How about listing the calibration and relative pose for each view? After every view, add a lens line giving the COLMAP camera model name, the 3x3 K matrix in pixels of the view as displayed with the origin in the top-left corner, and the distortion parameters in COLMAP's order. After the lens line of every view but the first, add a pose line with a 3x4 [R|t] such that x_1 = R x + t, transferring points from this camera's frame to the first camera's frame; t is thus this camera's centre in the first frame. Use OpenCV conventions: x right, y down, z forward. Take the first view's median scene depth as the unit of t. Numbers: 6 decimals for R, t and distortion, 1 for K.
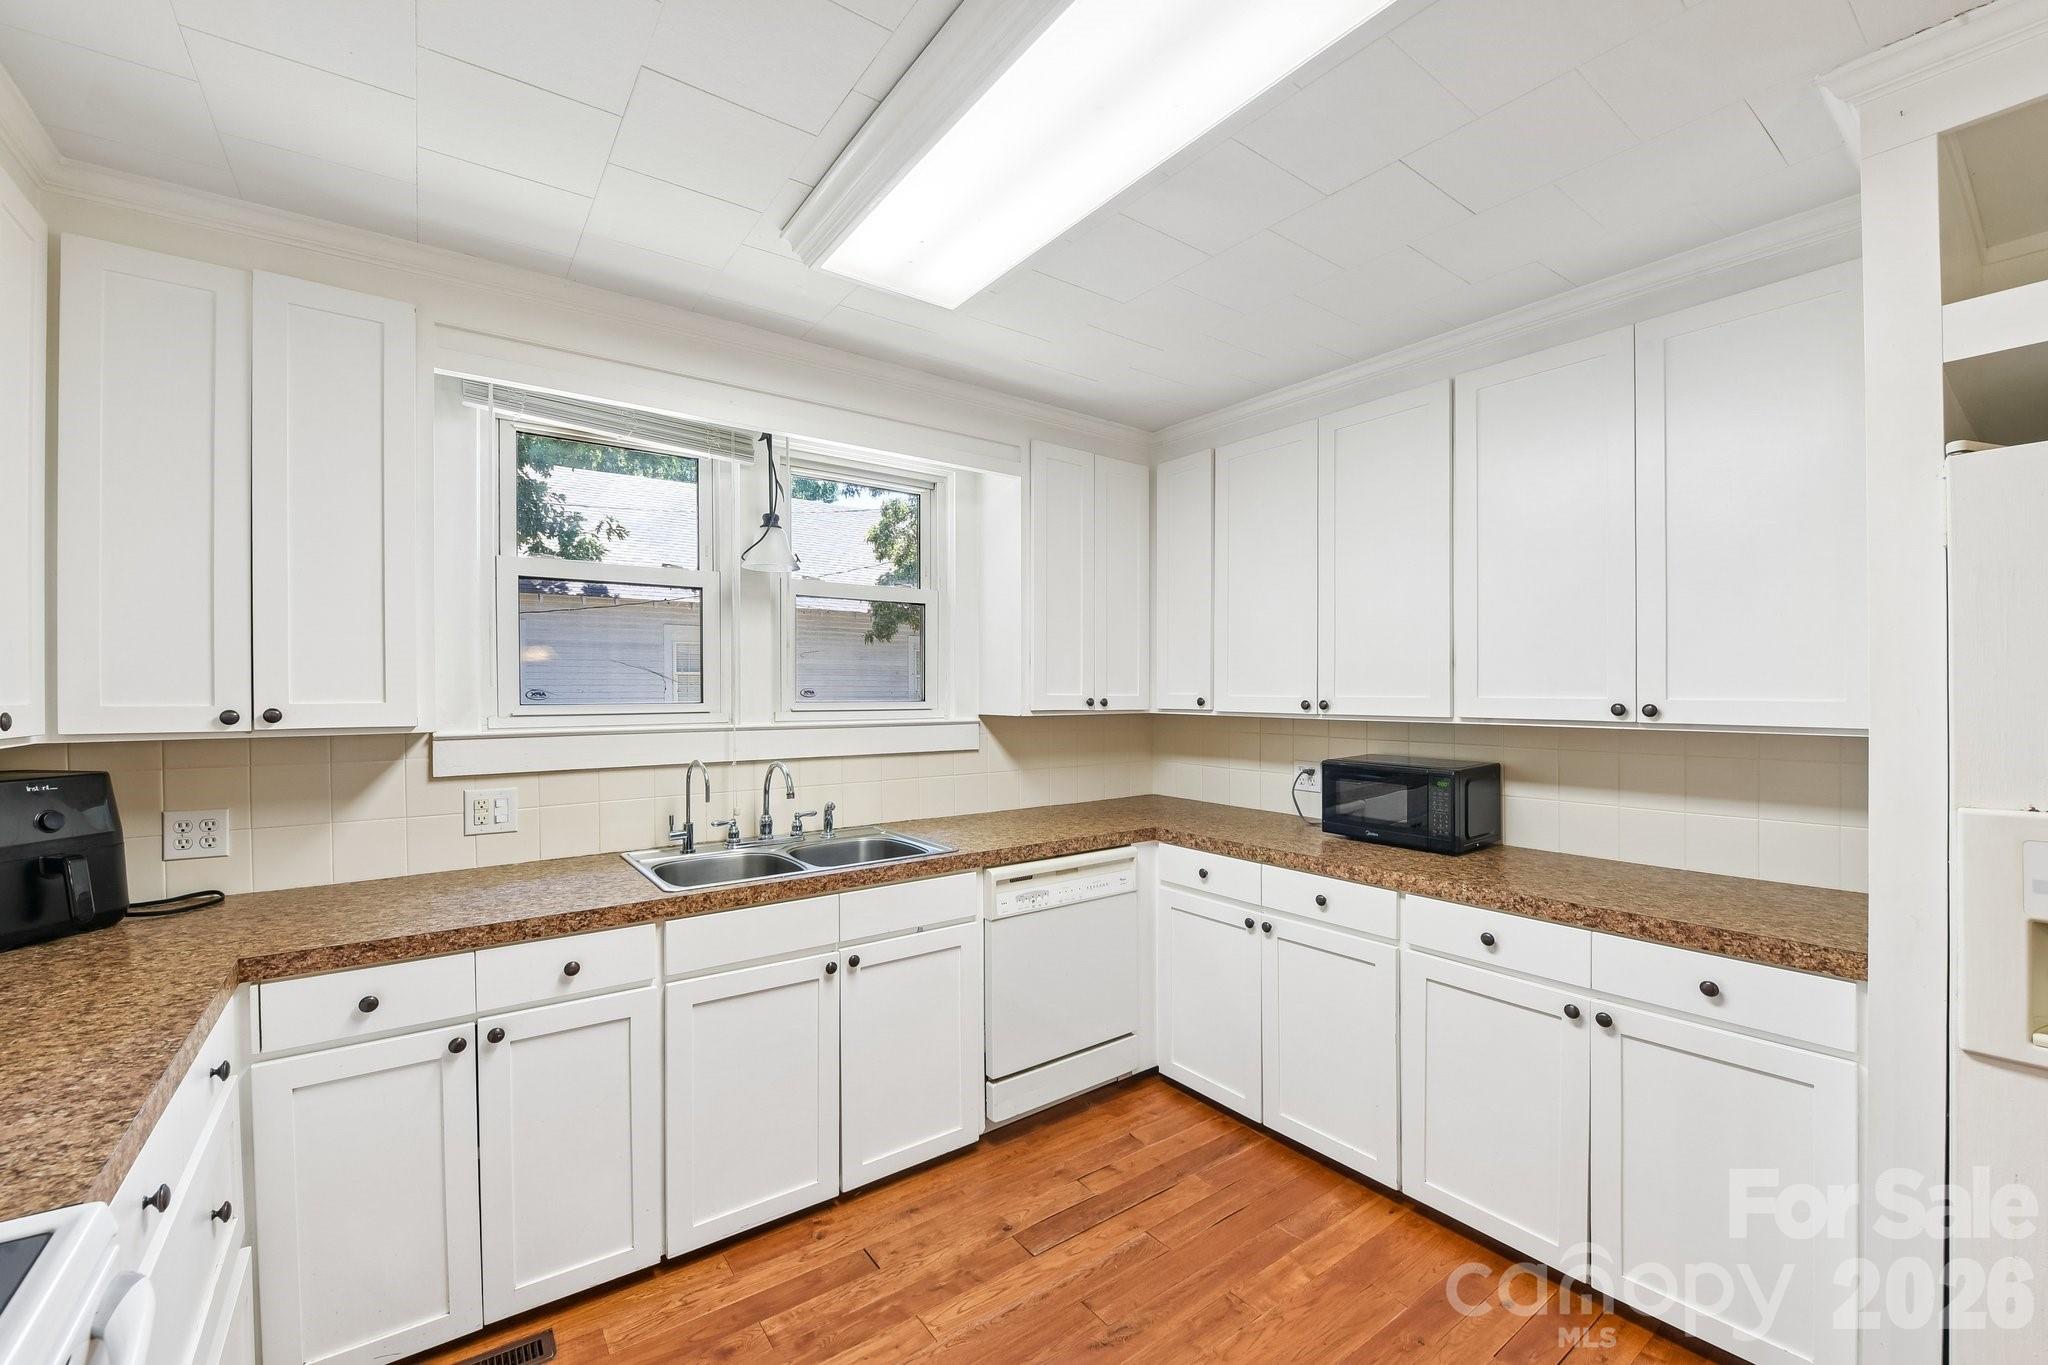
lens RADIAL K [[822.4, 0, 1025.2], [0, 822.4, 693.7], [0, 0, 1]] dist [-0.020186, -0.000931]
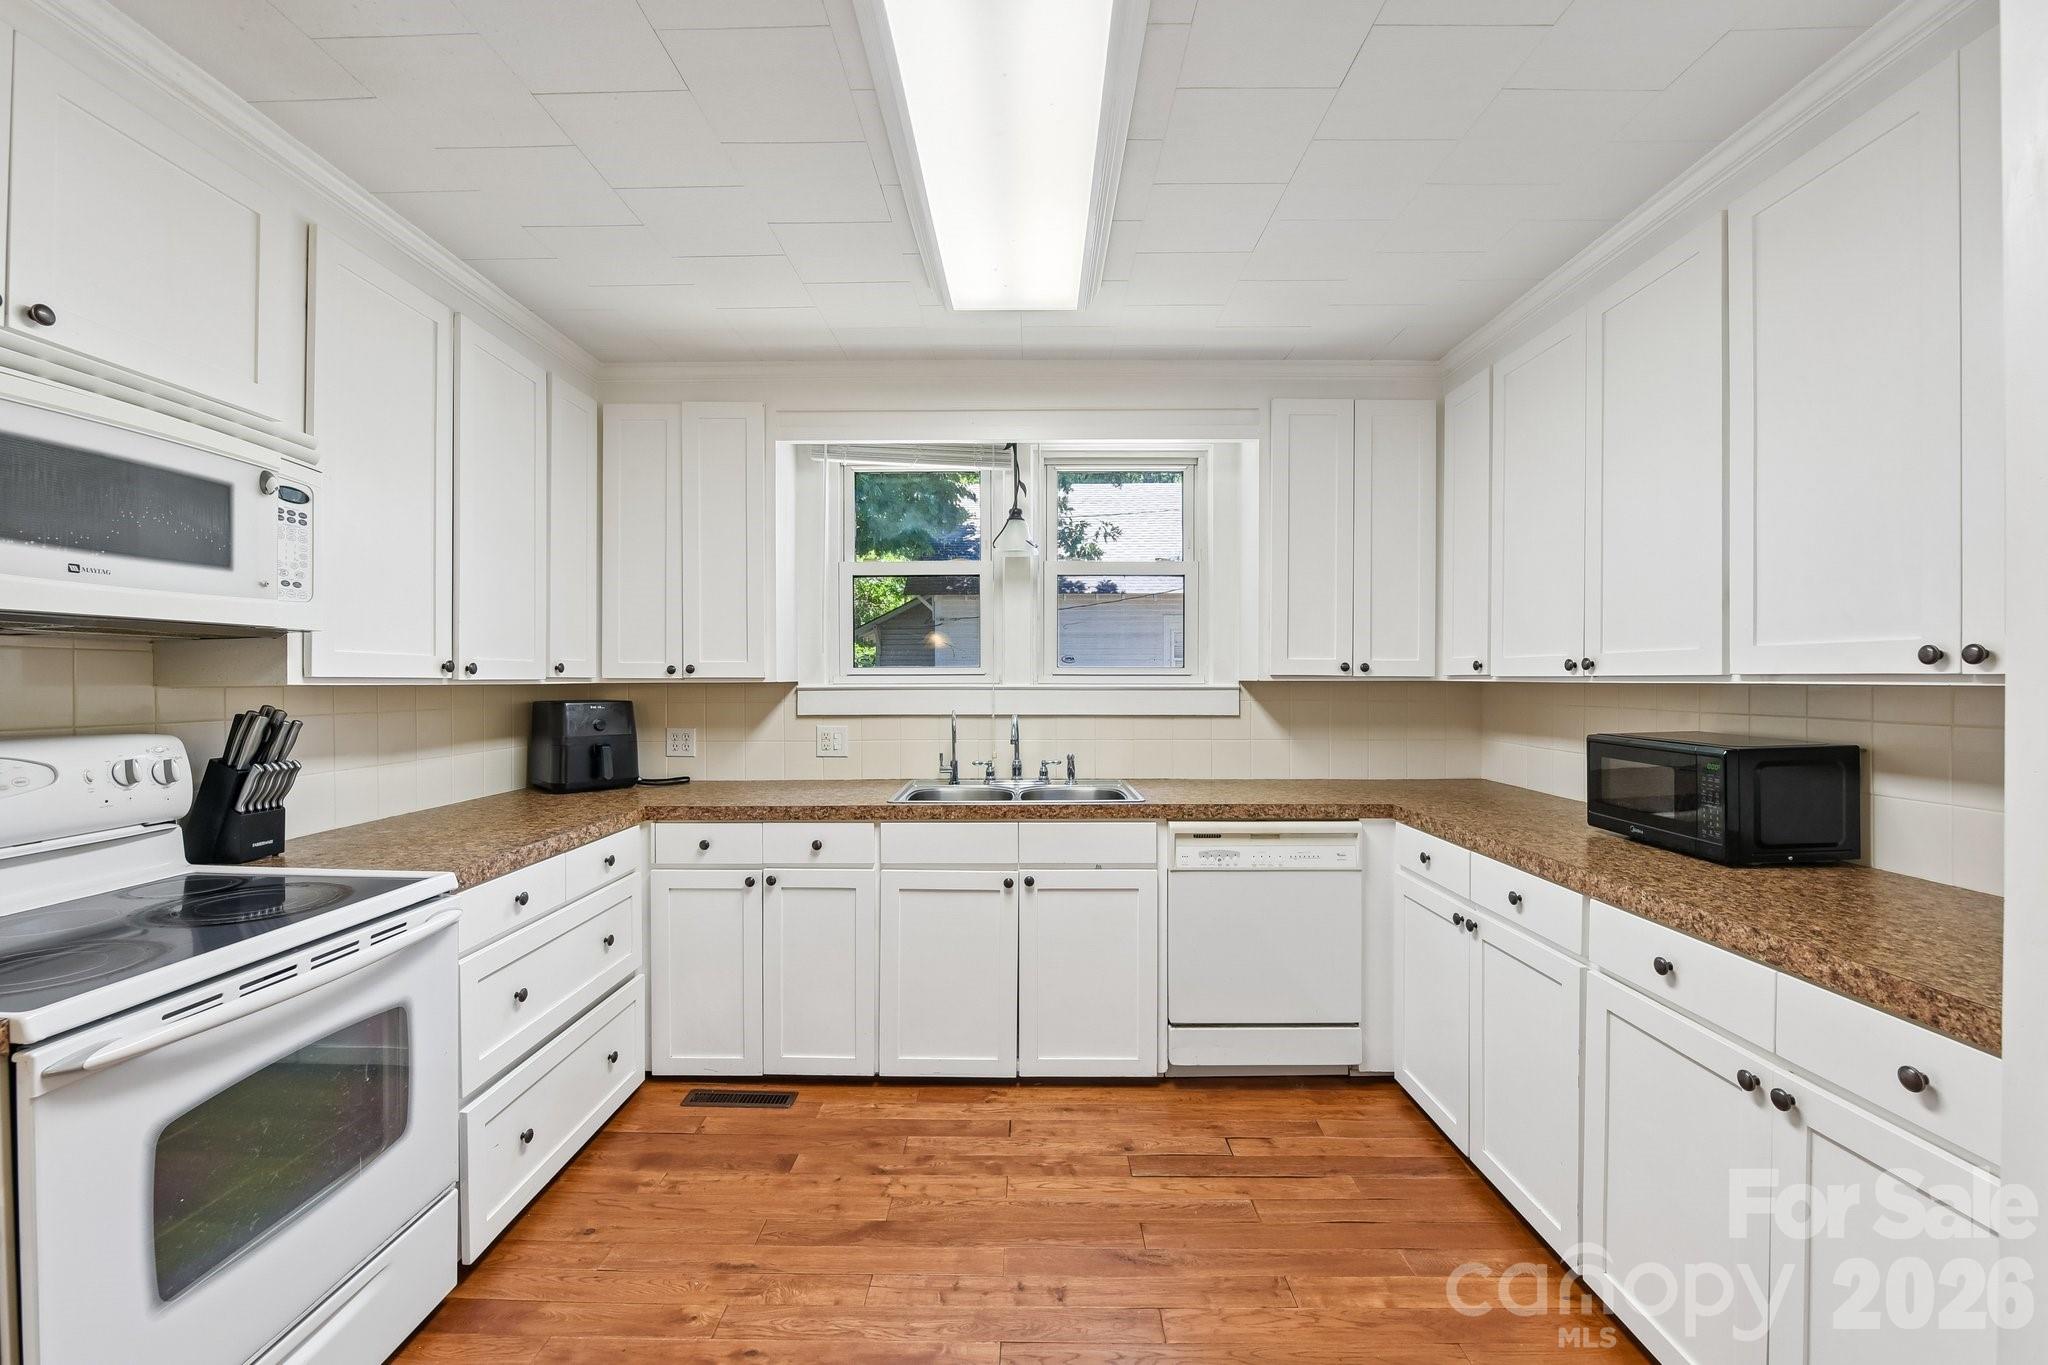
lens RADIAL K [[822.4, 0, 1014.5], [0, 822.4, 679.5], [0, 0, 1]] dist [-0.020186, -0.000931]
pose [[0.796251, 0.001378, -0.604965, 0.485797], [-0.003249, 0.999993, -0.002000, 0.038810], [0.604957, 0.003558, 0.796250, 0.049019]]
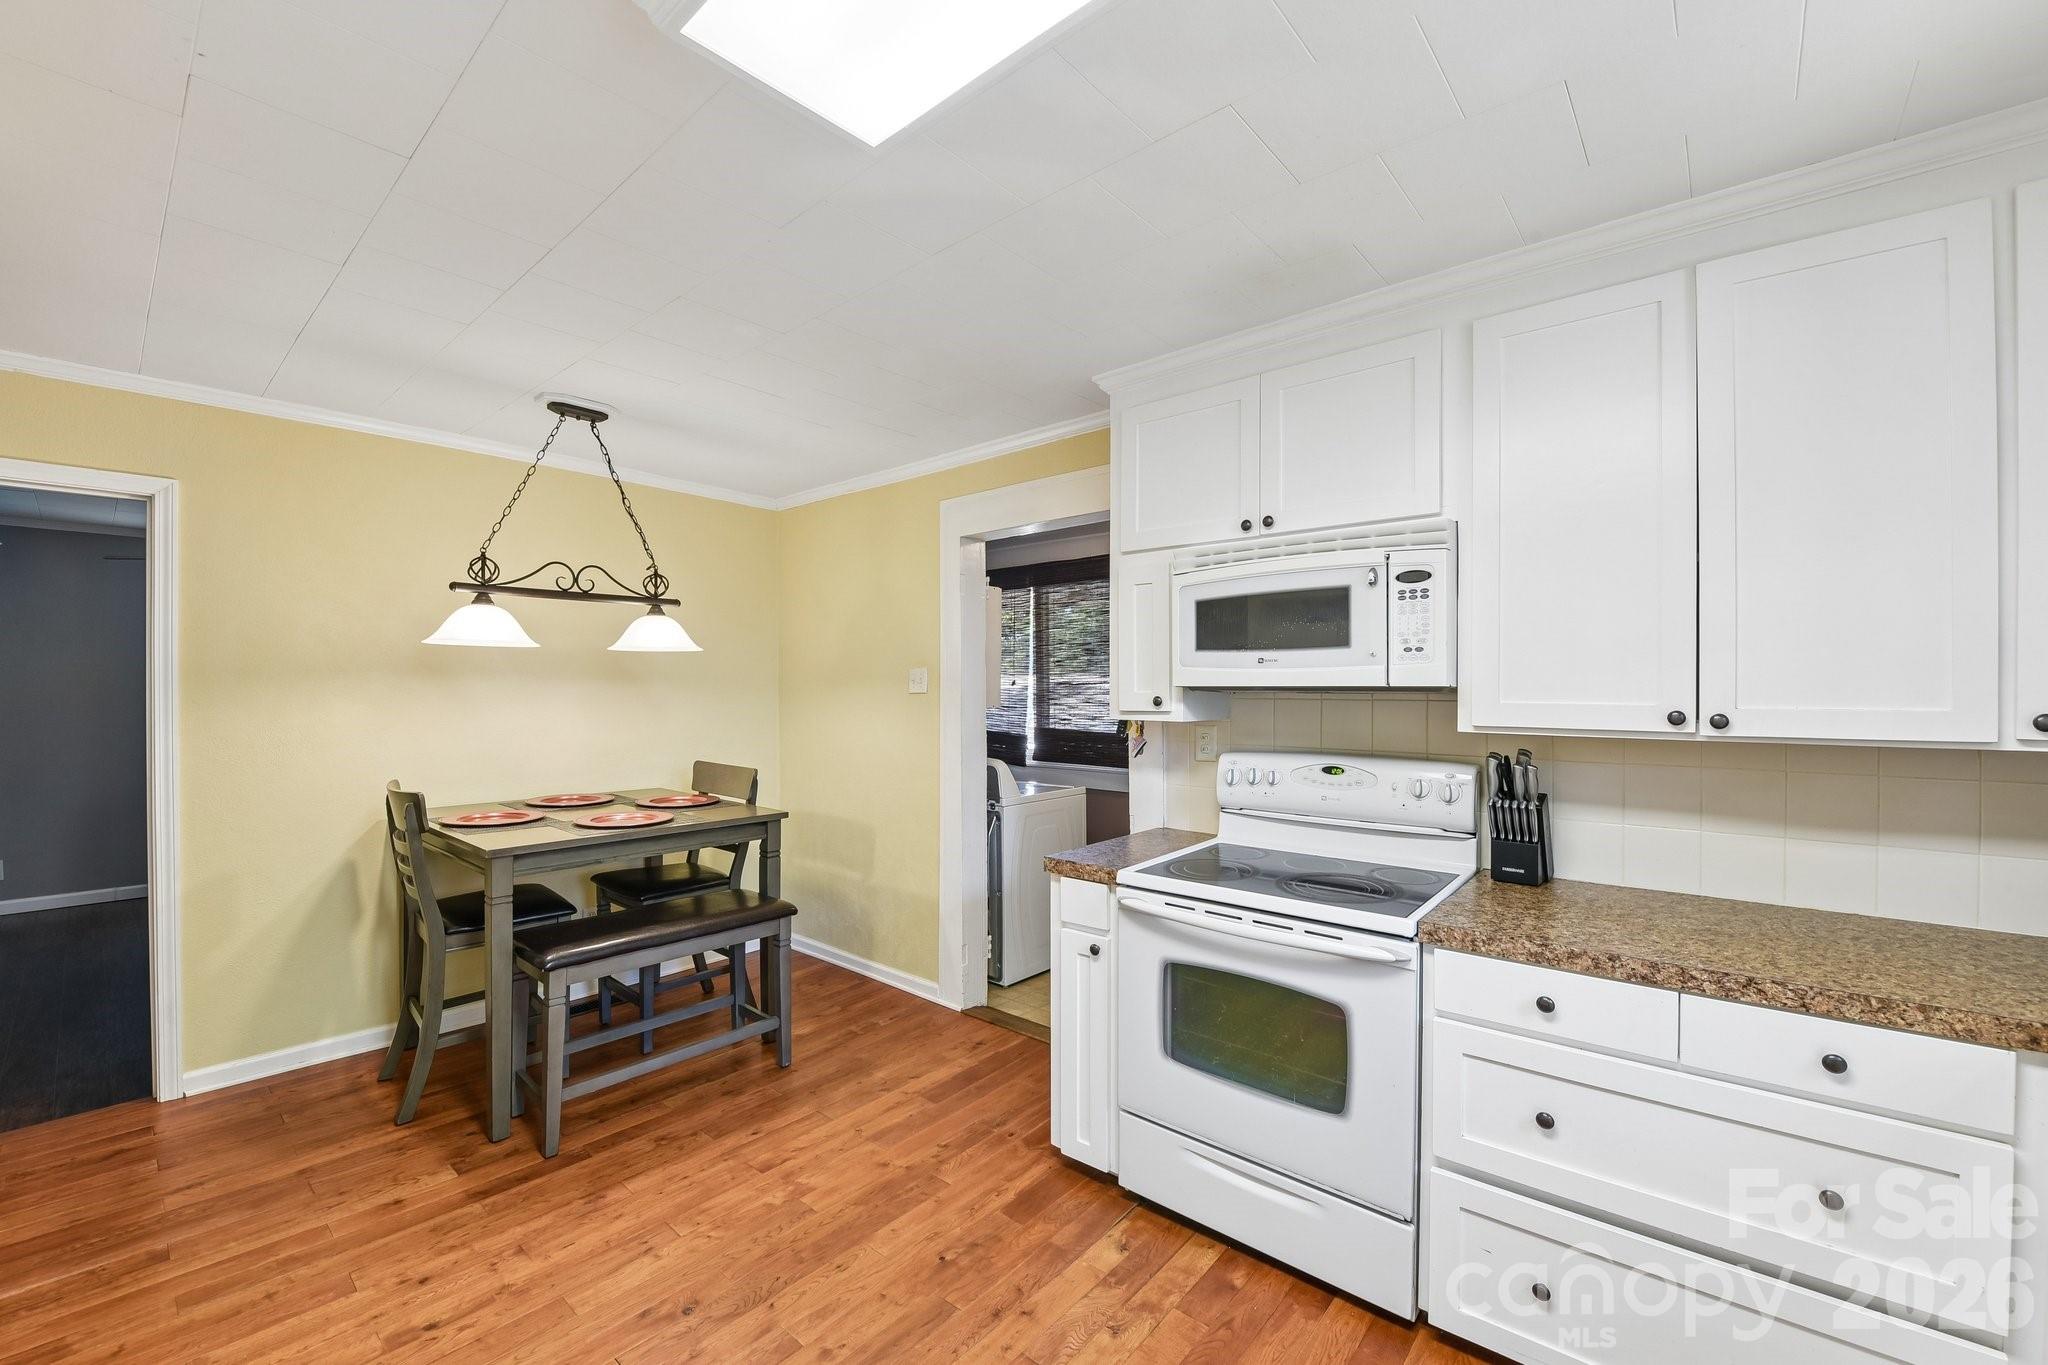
lens RADIAL K [[822.4, 0, 1014.1], [0, 822.4, 682.7], [0, 0, 1]] dist [-0.020186, -0.000931]
pose [[-0.974977, 0.002396, -0.222292, 0.147521], [0.002192, 0.999997, 0.001166, -0.013148], [0.222294, 0.000650, -0.974979, 1.043158]]
